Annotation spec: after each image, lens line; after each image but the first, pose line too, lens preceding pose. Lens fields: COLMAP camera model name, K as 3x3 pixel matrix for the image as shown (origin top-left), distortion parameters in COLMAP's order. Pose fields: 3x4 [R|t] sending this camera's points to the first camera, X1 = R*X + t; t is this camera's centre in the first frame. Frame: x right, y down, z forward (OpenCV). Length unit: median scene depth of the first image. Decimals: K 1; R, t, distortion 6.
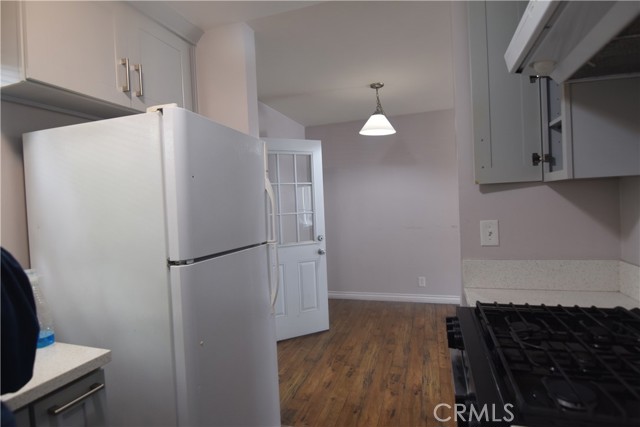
lens RADIAL K [[345.9, 0, 318.3], [0, 345.9, 212.3], [0, 0, 1]] dist [-0.003934, -0.000542]
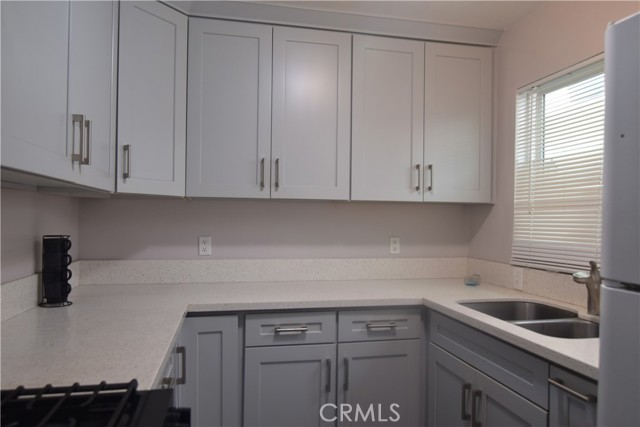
lens RADIAL K [[448.4, 0, 318.9], [0, 448.4, 214.7], [0, 0, 1]] dist [0.003290, 0.000760]
pose [[-0.859568, 0.035352, -0.509798, 0.525833], [0.020986, 0.999205, 0.033906, -0.012084], [0.510591, 0.018446, -0.859626, 1.660912]]
